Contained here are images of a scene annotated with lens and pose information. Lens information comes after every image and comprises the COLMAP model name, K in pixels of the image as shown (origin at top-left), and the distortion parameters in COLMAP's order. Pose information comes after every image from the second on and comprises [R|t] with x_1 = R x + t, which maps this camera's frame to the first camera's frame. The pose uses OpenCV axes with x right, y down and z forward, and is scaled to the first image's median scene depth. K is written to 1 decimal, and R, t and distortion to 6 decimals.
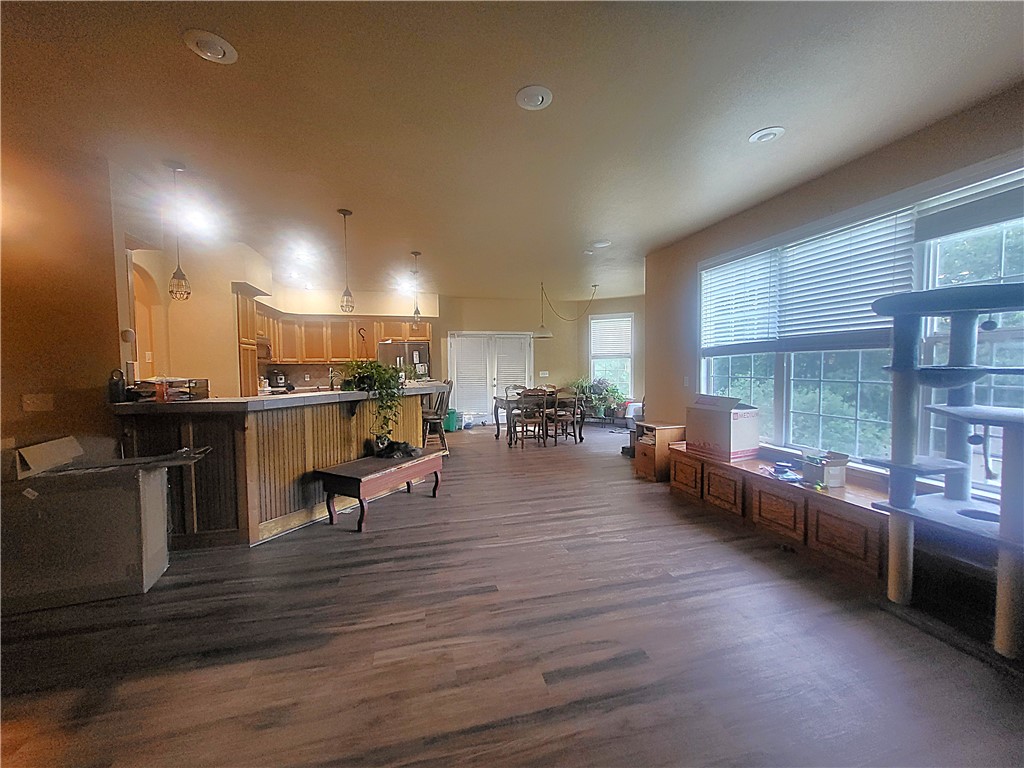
lens RADIAL K [[402.1, 0, 514.4], [0, 402.1, 384.1], [0, 0, 1]] dist [0.000618, 0.000014]
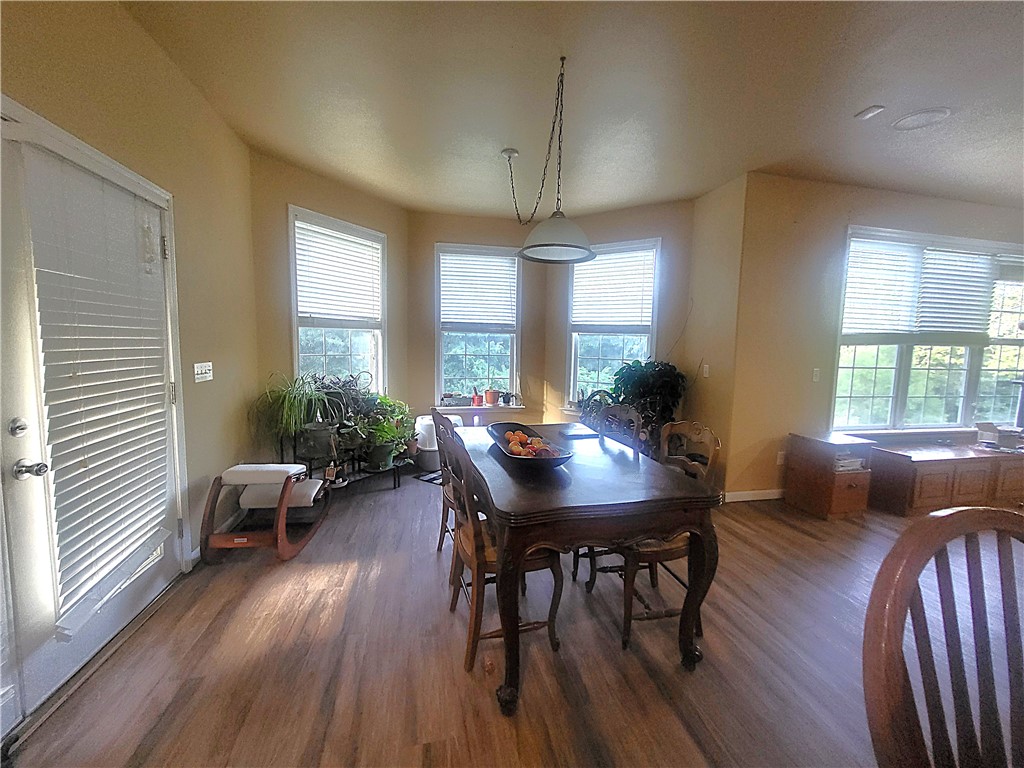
lens RADIAL K [[410.9, 0, 509.3], [0, 410.9, 379.7], [0, 0, 1]] dist [0.001869, 0.000163]
pose [[0.023564, -0.085975, 0.996019, -0.200964], [0.024654, 0.996042, 0.085394, -0.043237], [-0.999418, 0.022544, 0.025590, 0.844598]]
